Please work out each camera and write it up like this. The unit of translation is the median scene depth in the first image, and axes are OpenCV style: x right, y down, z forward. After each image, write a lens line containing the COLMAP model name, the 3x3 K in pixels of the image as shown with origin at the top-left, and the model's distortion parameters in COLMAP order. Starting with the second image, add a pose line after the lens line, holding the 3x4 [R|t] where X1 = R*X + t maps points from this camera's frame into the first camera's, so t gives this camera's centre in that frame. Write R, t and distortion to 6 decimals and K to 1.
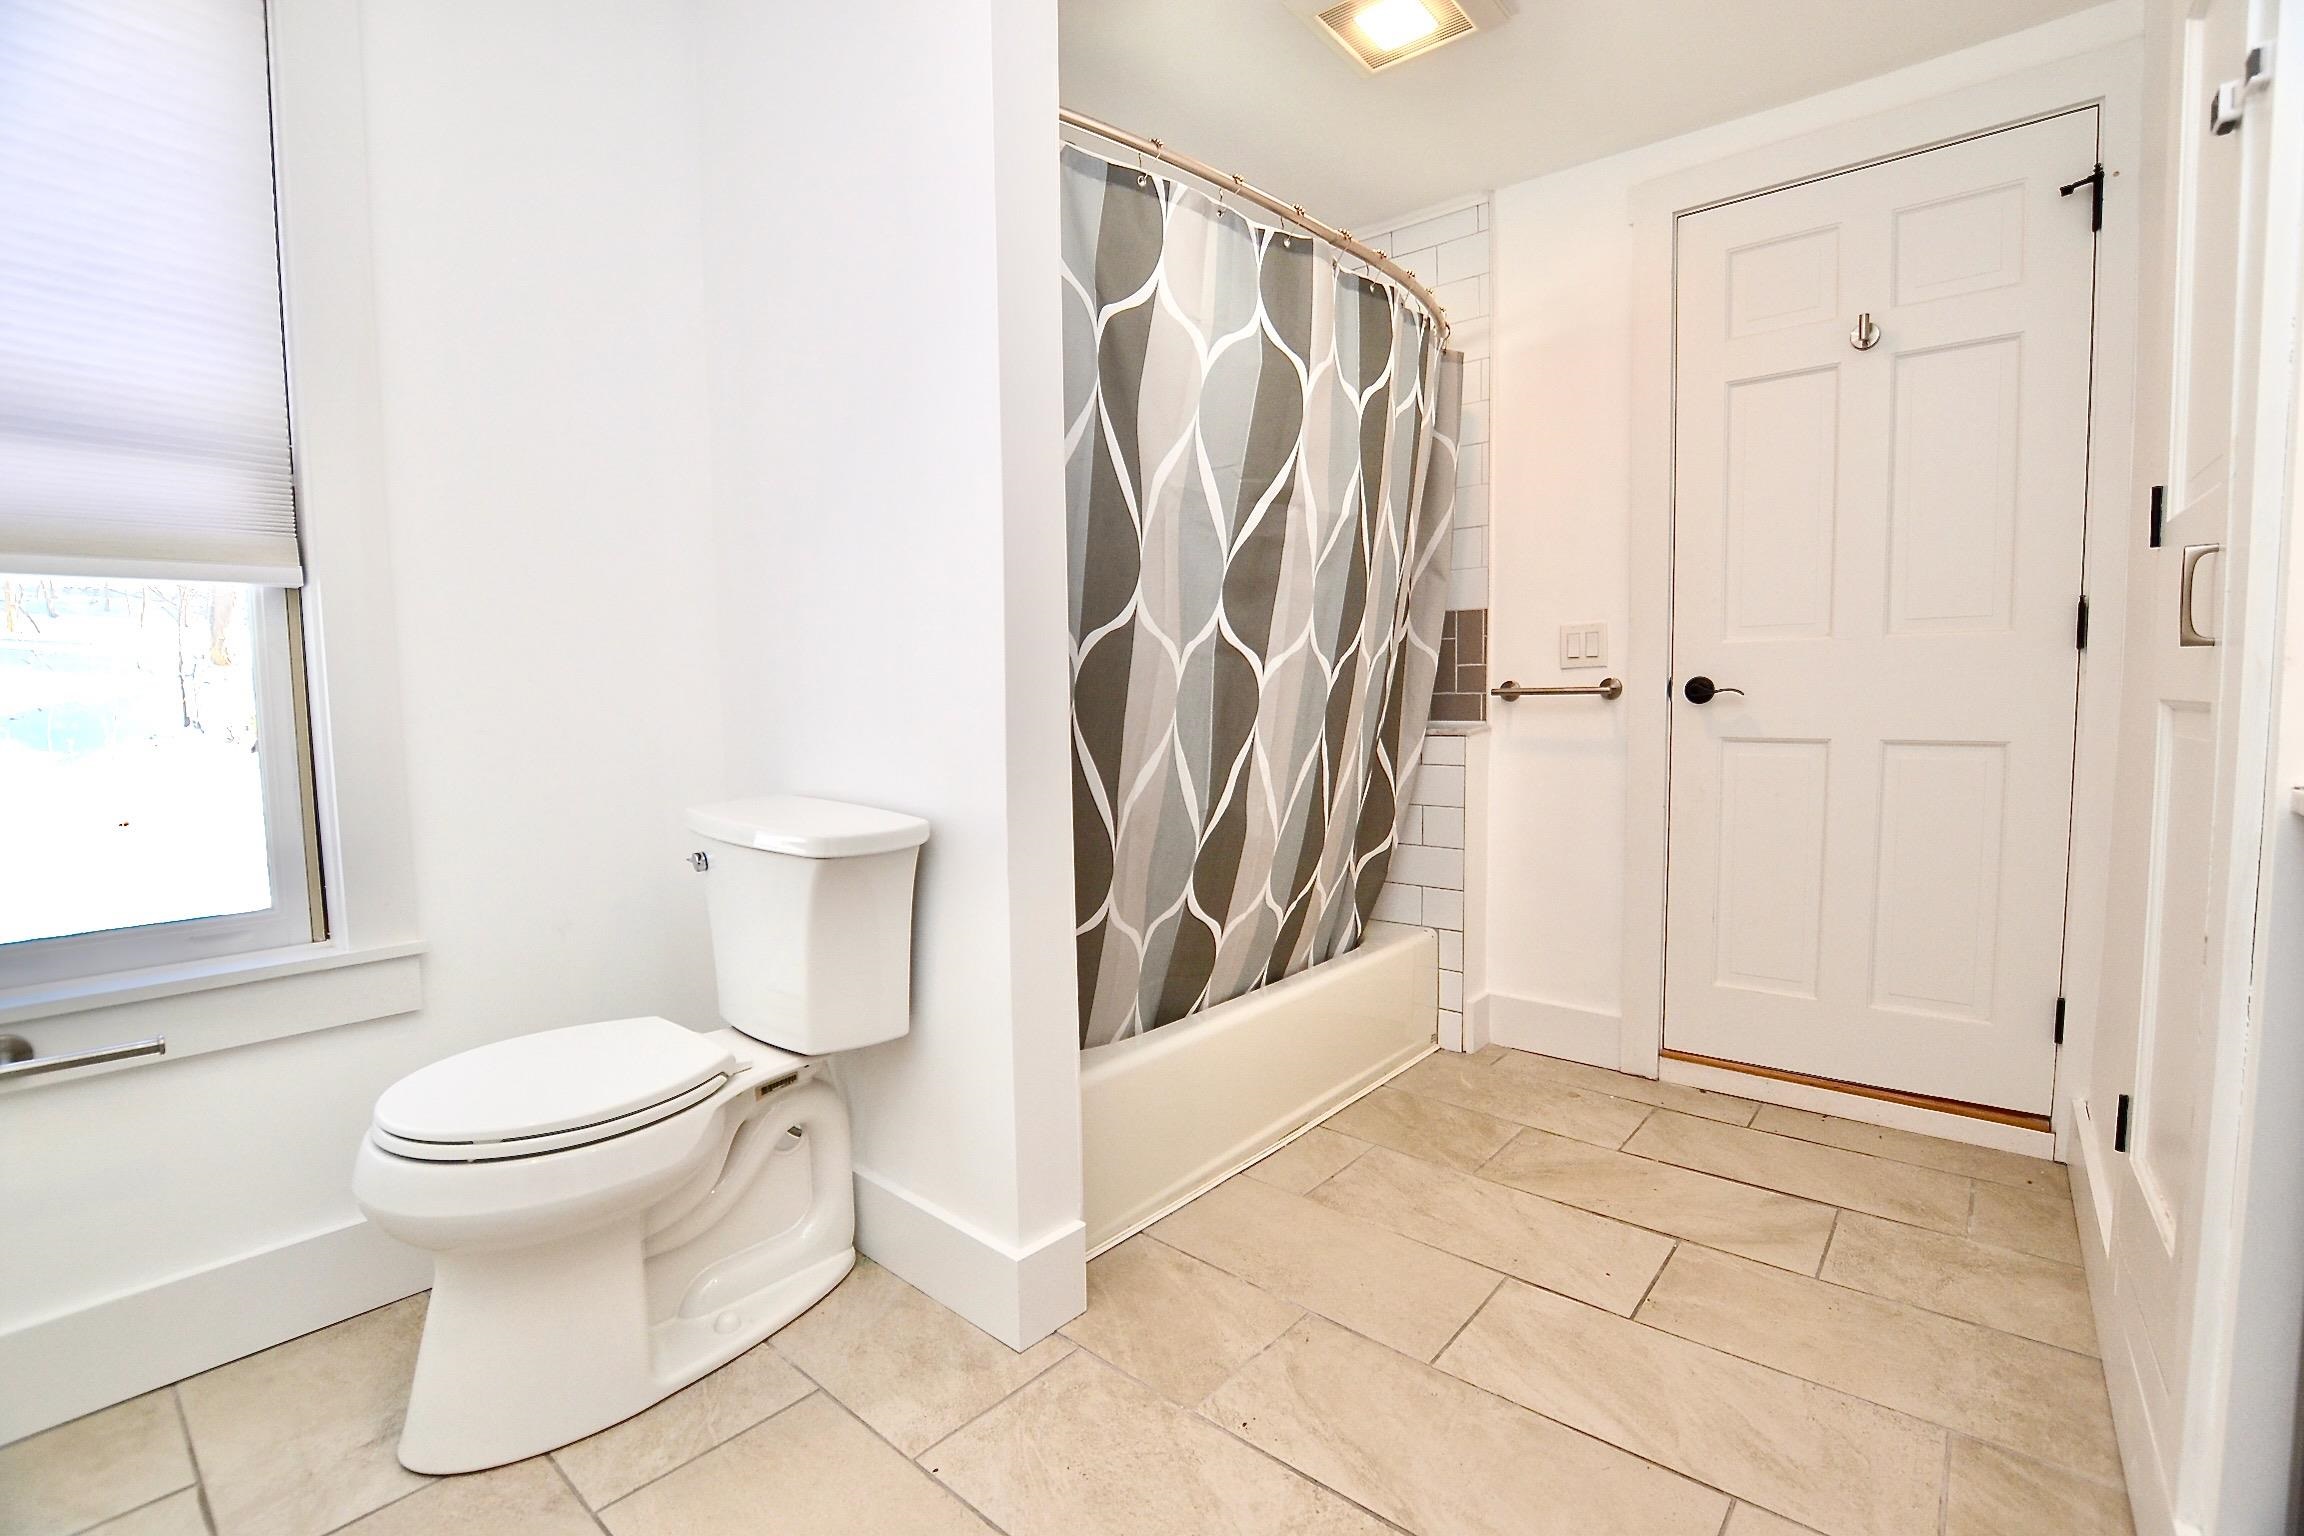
lens RADIAL K [[1031.4, 0, 1146.3], [0, 1031.4, 779.3], [0, 0, 1]] dist [-0.037400, 0.005881]
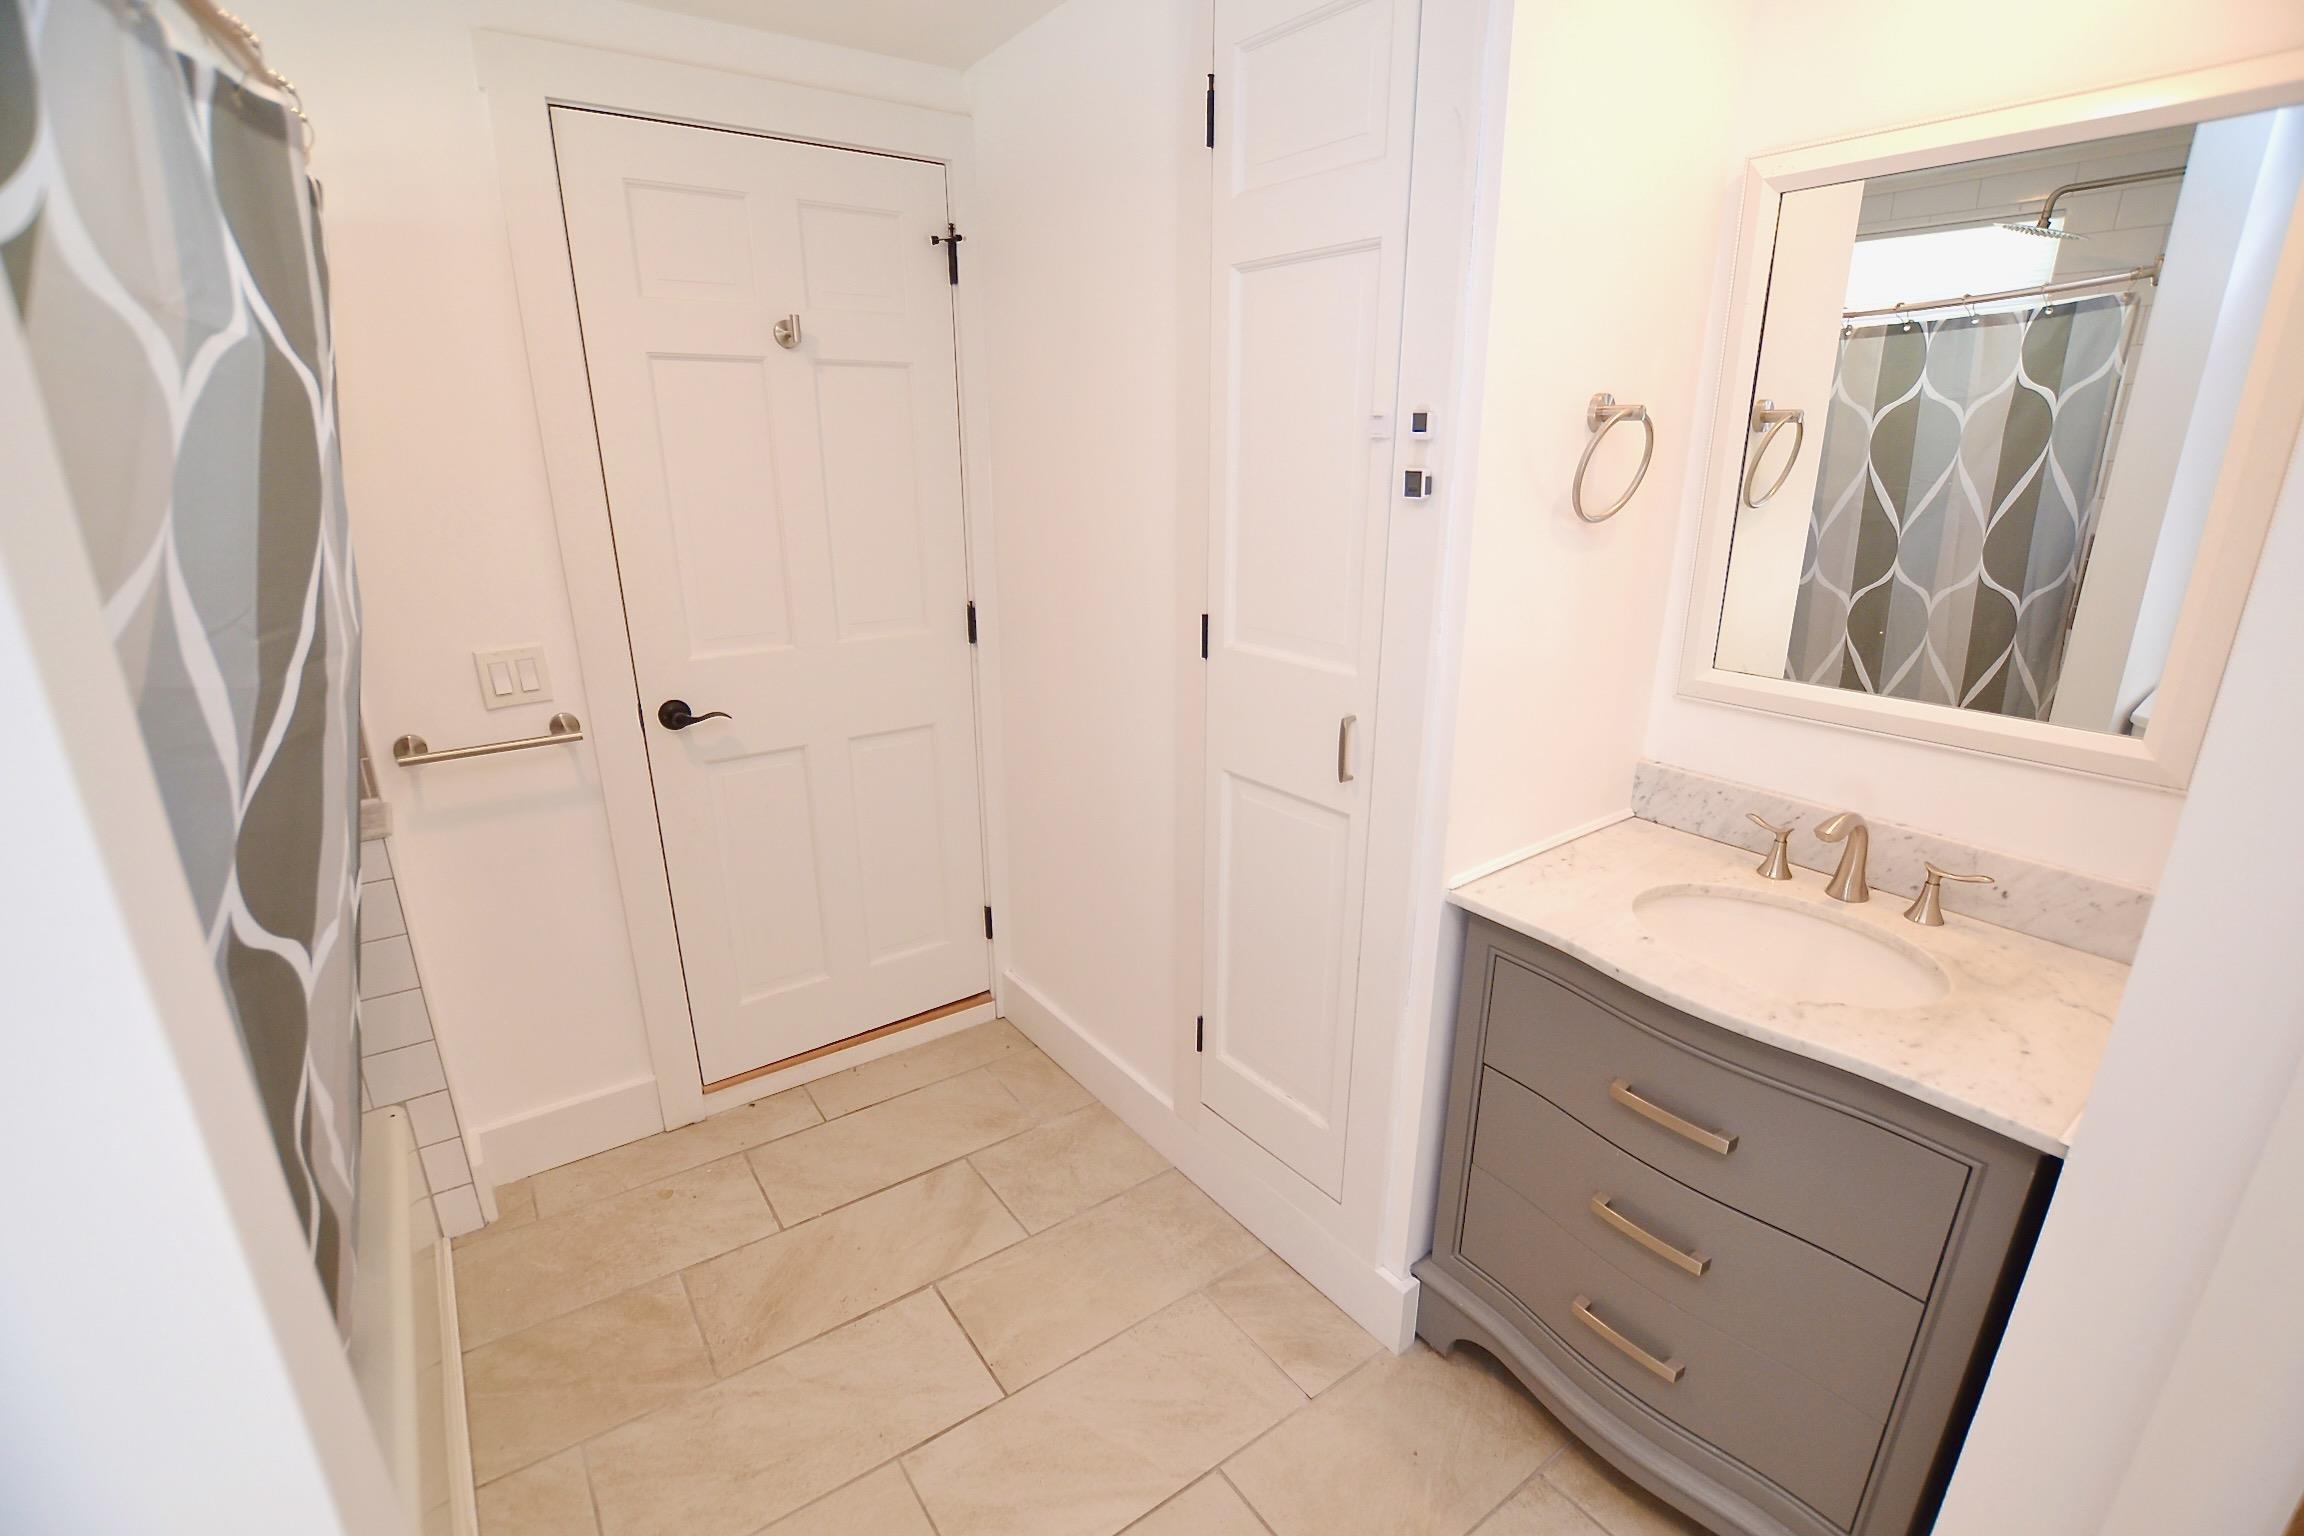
lens RADIAL K [[1031.4, 0, 1155.0], [0, 1031.4, 775.1], [0, 0, 1]] dist [-0.037400, 0.005881]
pose [[0.233113, -0.289218, 0.928446, -0.222217], [0.070780, 0.957263, 0.280424, -0.291666], [-0.969870, 0.000345, 0.243621, 0.437702]]
